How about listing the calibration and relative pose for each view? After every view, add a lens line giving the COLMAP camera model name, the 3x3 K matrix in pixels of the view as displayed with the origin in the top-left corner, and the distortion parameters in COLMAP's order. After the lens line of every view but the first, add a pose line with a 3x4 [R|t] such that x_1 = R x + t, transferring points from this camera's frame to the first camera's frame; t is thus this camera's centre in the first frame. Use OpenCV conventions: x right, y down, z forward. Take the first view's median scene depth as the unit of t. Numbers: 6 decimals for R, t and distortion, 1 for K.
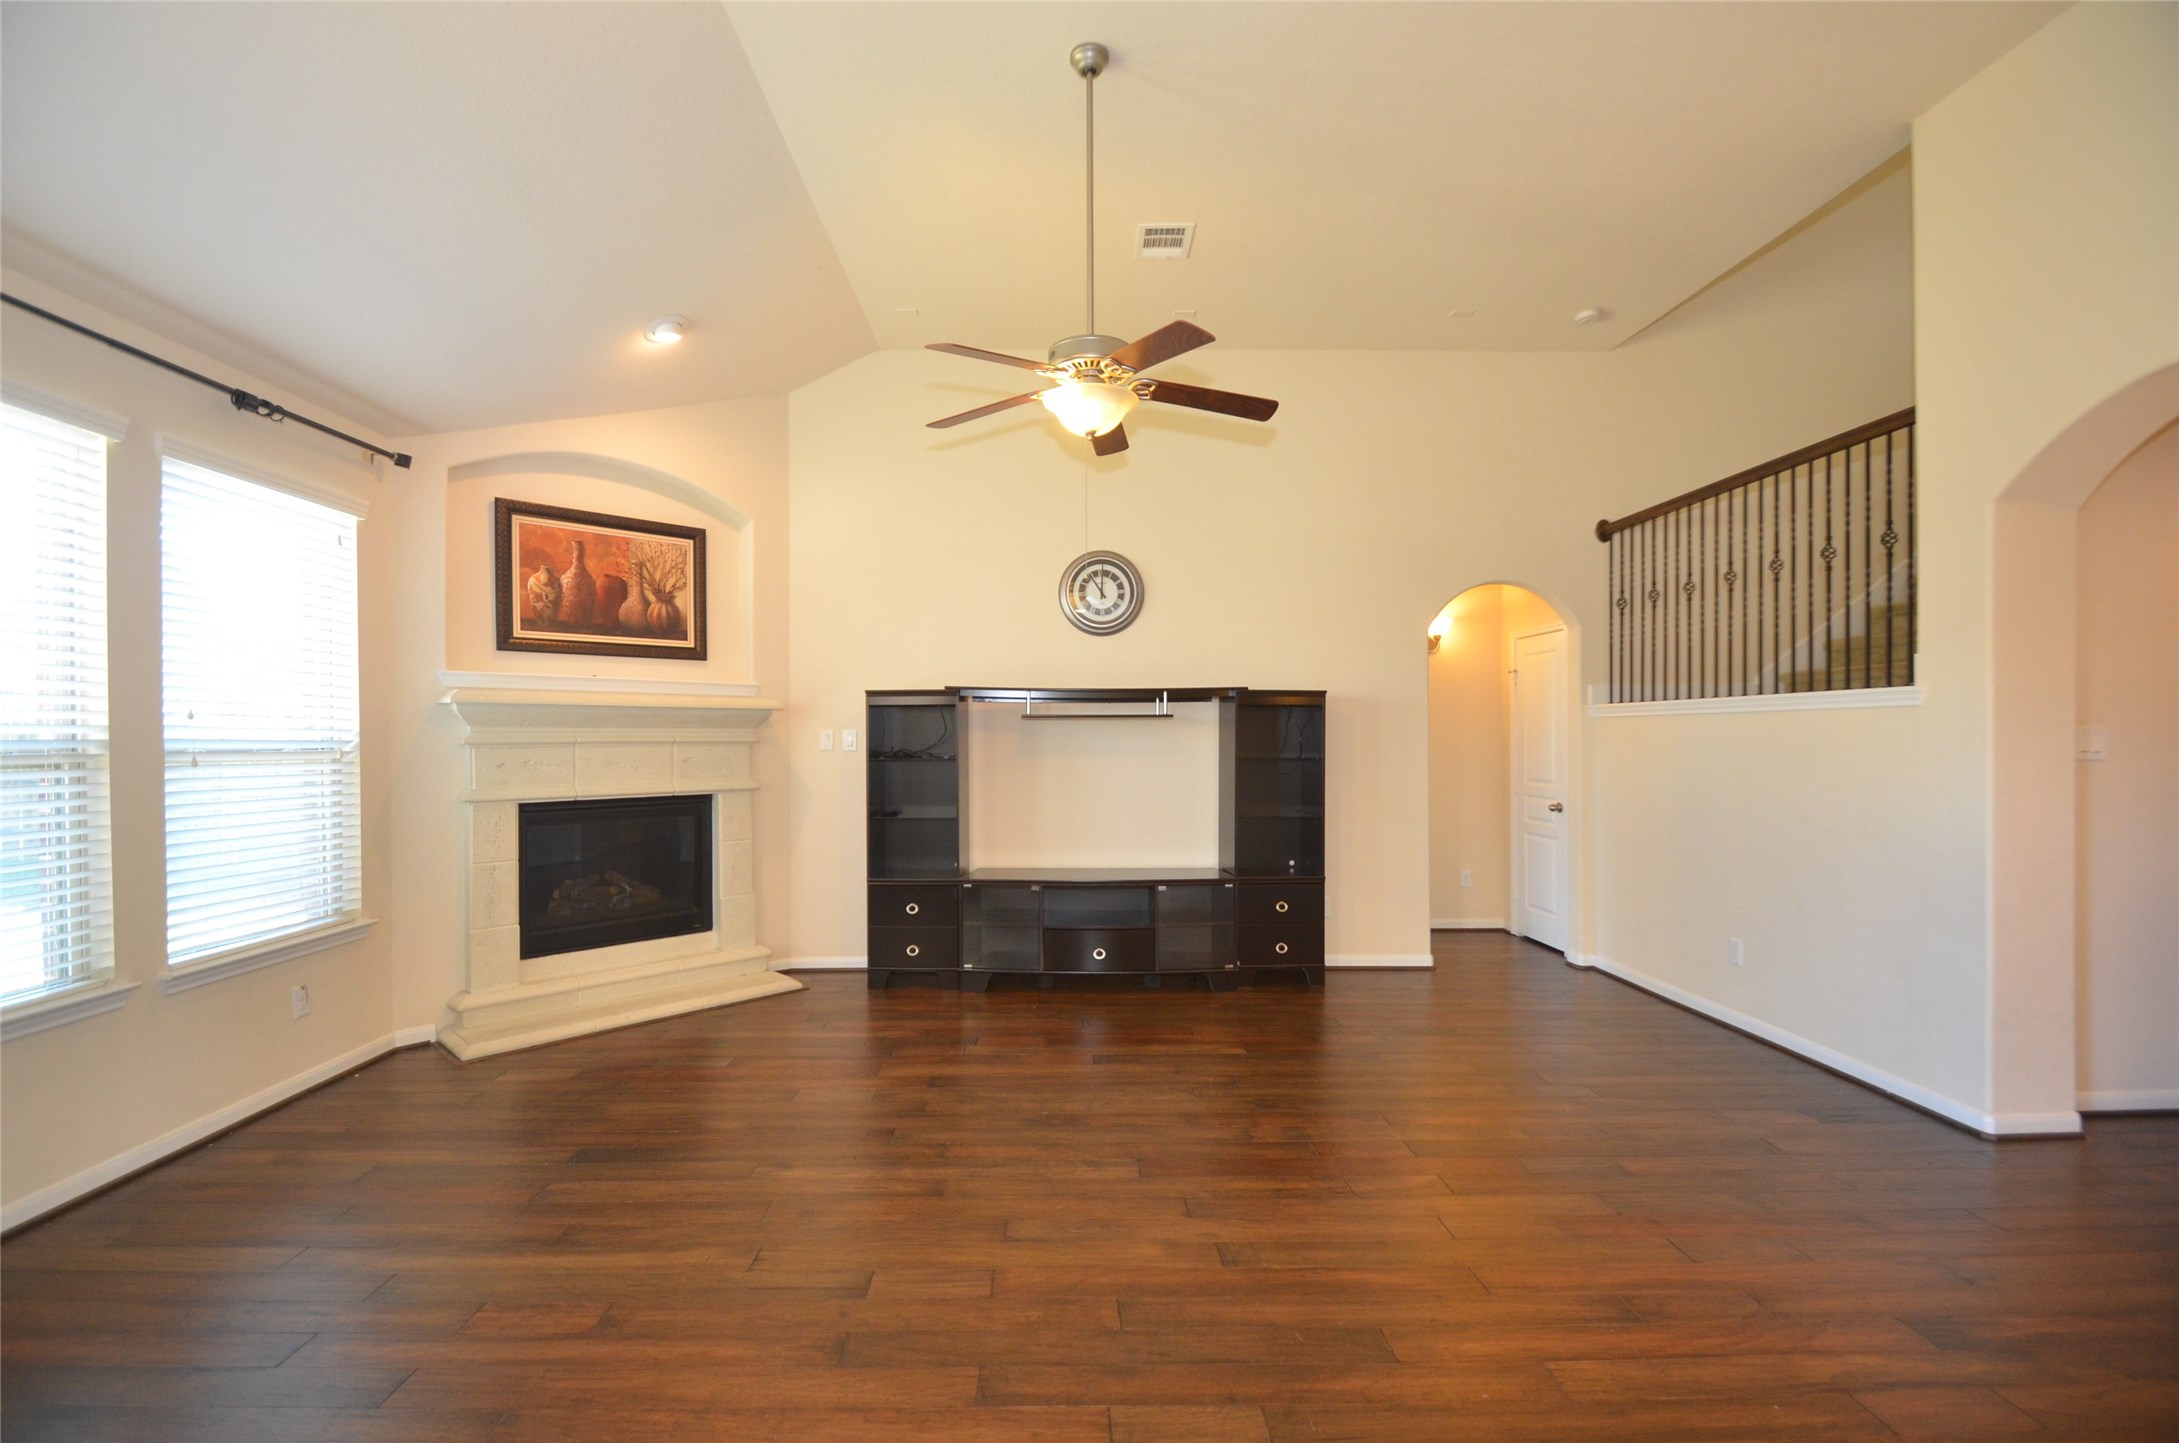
lens RADIAL K [[962.0, 0, 1066.1], [0, 962.0, 742.4], [0, 0, 1]] dist [0.013379, -0.011666]
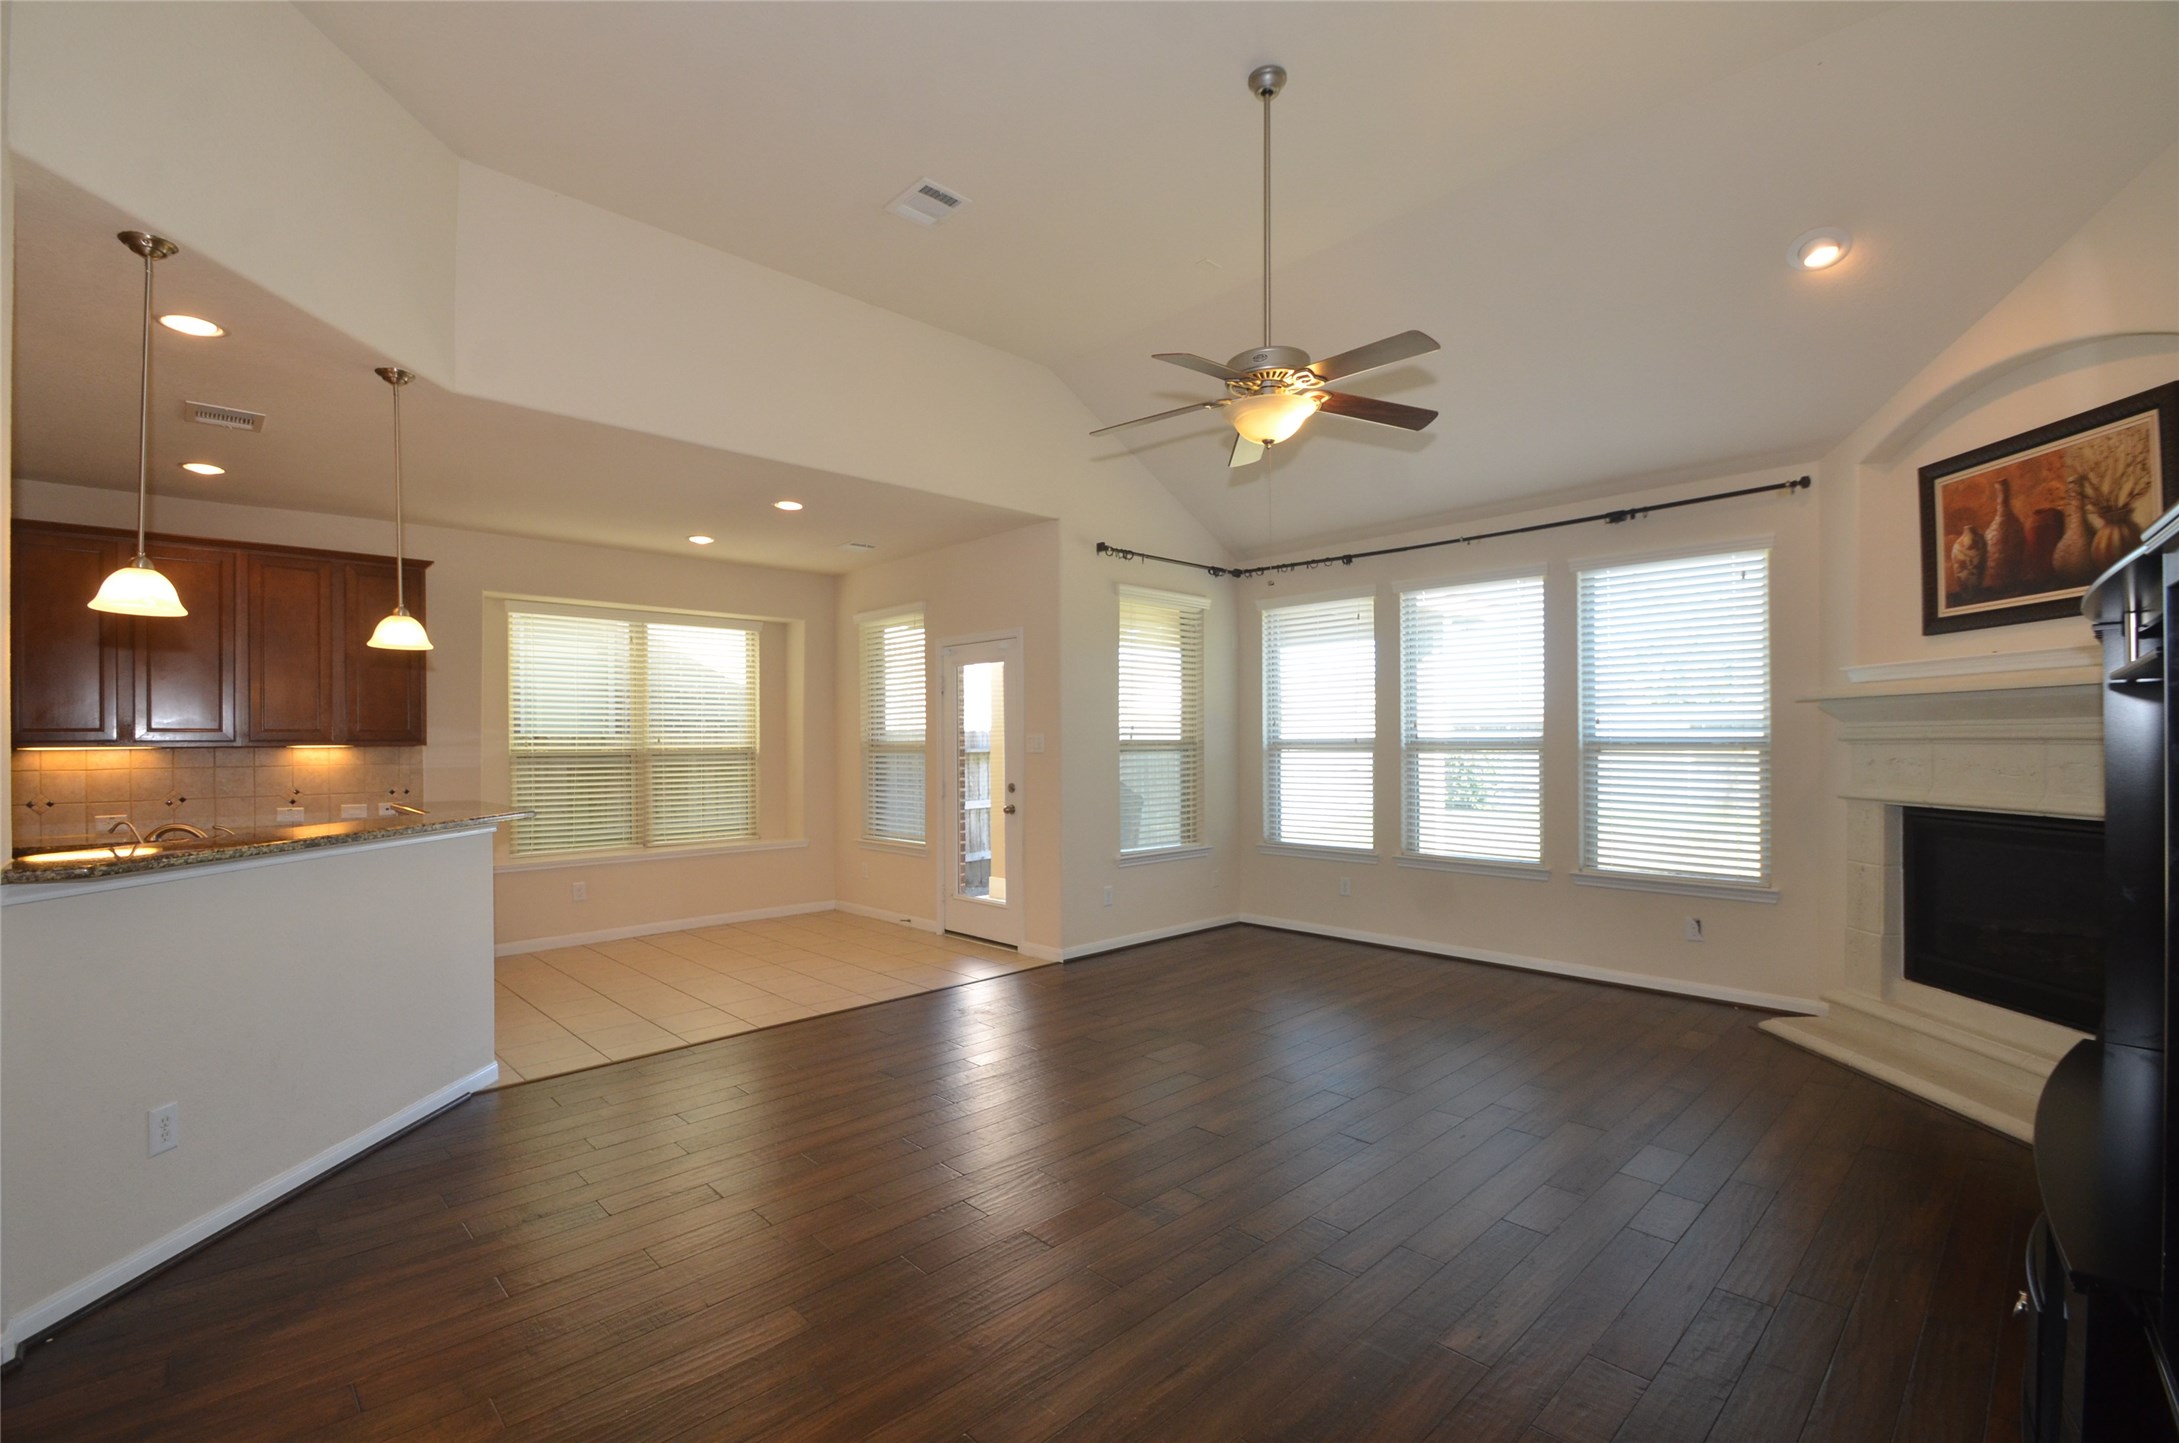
lens RADIAL K [[962.0, 0, 1076.6], [0, 962.0, 739.0], [0, 0, 1]] dist [0.013379, -0.011666]
pose [[-0.727914, 0.008969, -0.685609, 0.549482], [0.005281, 0.999958, 0.007475, -0.008518], [0.685648, 0.001820, -0.727931, 1.004591]]
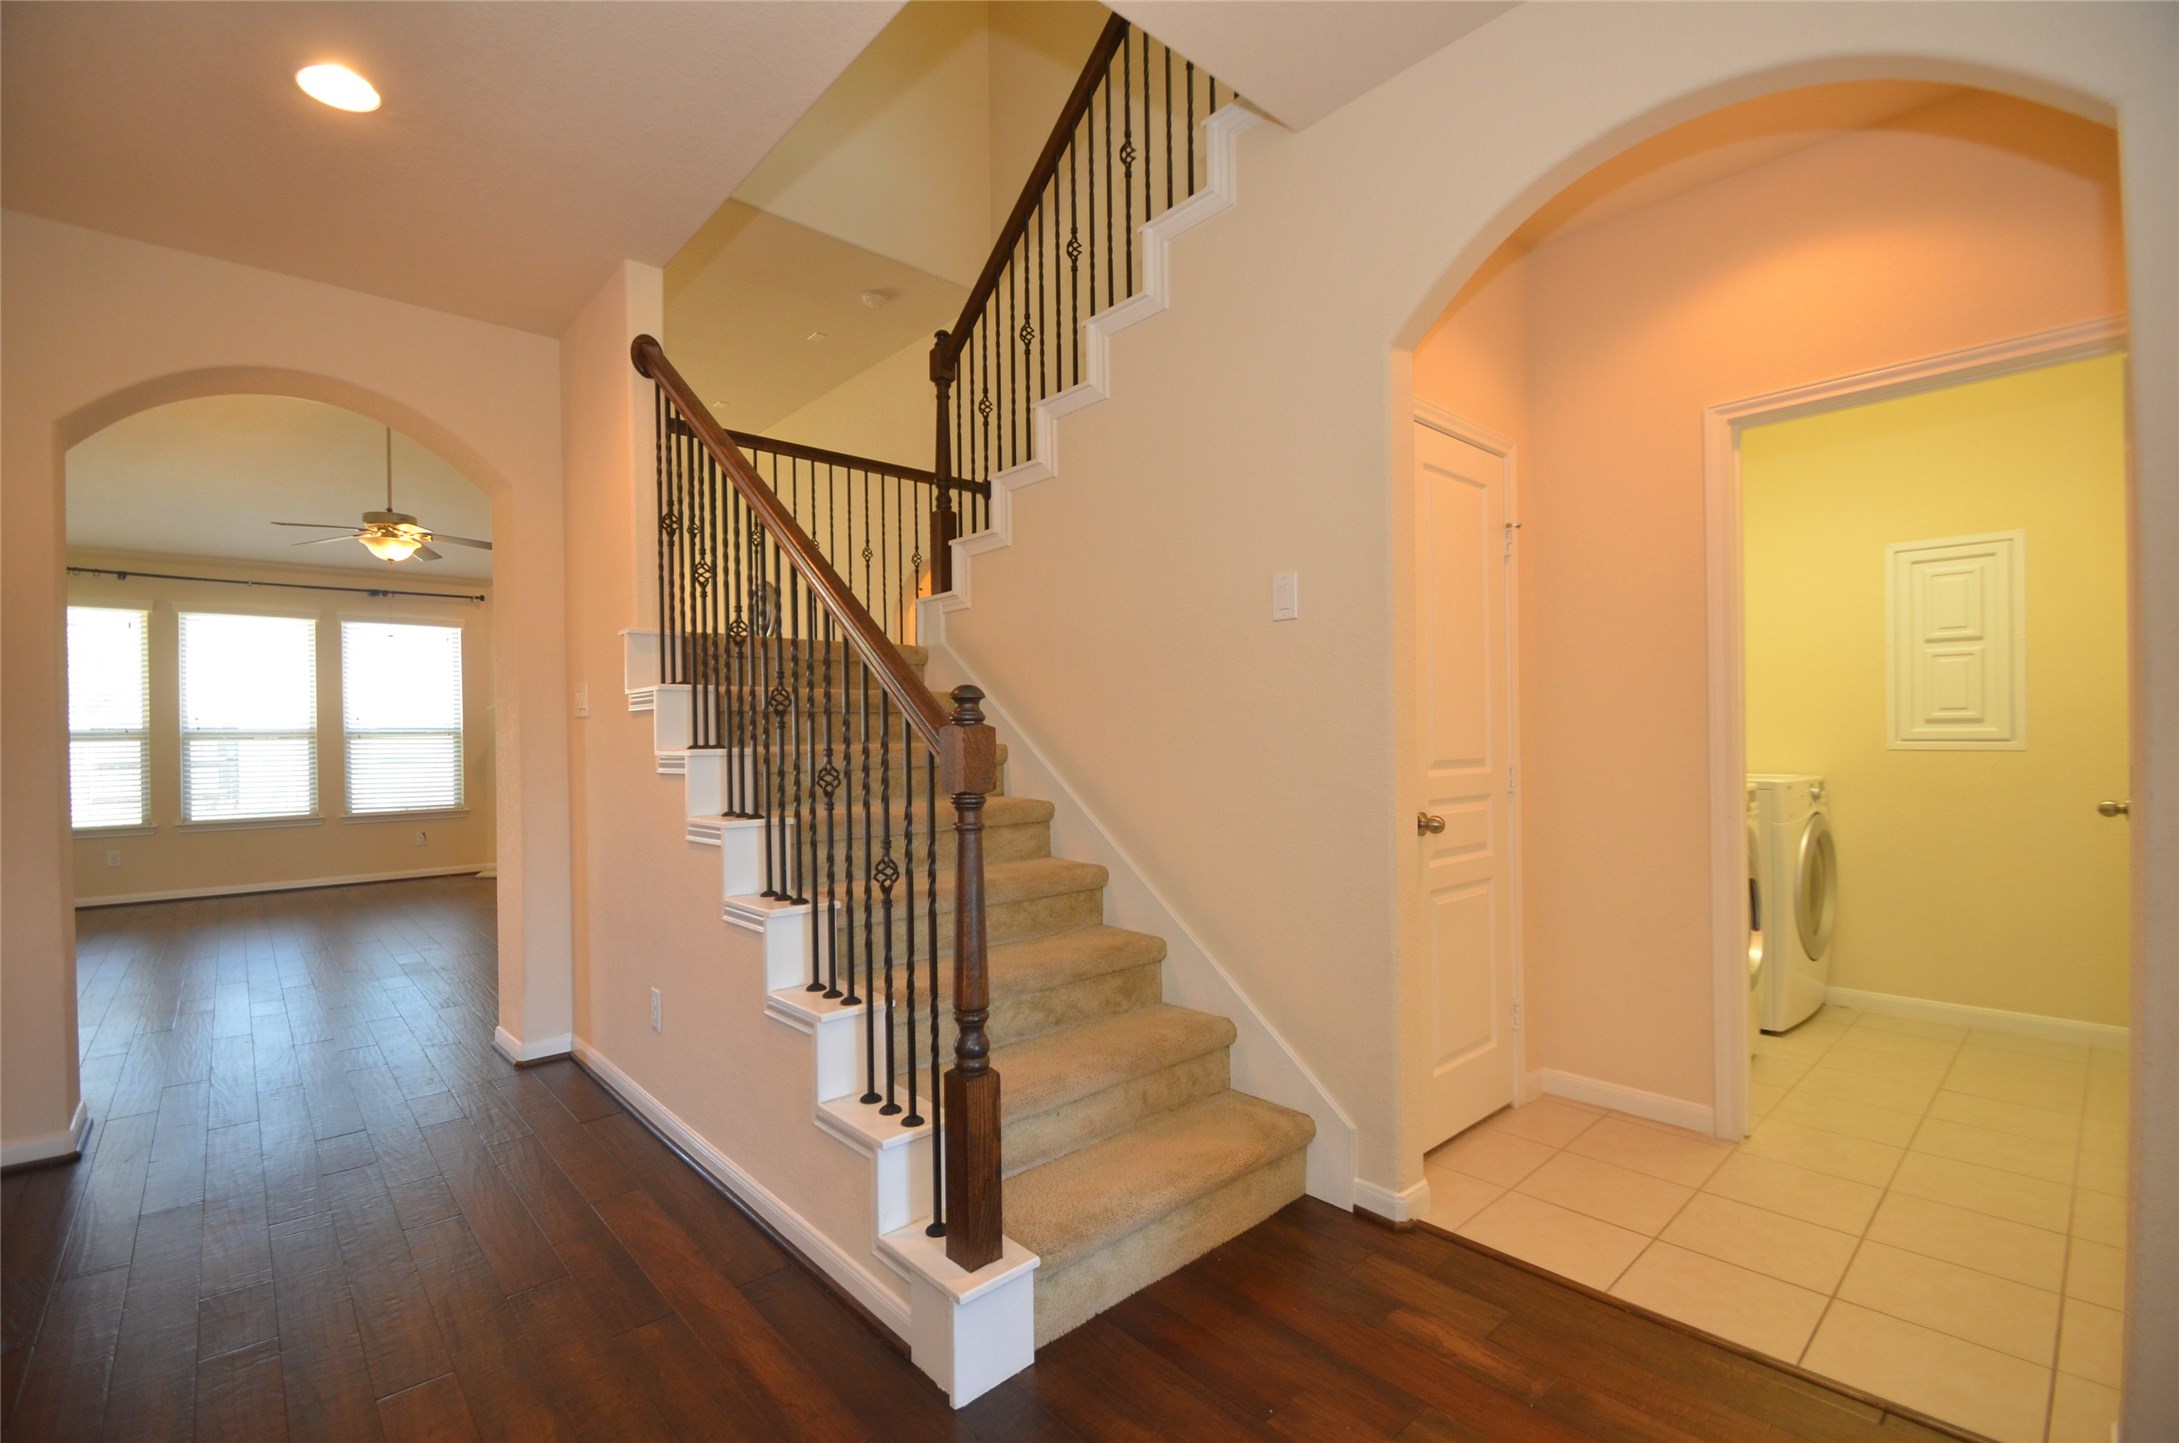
lens RADIAL K [[962.0, 0, 1078.9], [0, 962.0, 718.8], [0, 0, 1]] dist [0.013379, -0.011666]
pose [[0.666938, 0.002154, -0.745110, 1.468269], [-0.007611, 0.999963, -0.003922, -0.019526], [0.745074, 0.008287, 0.666930, 0.454989]]
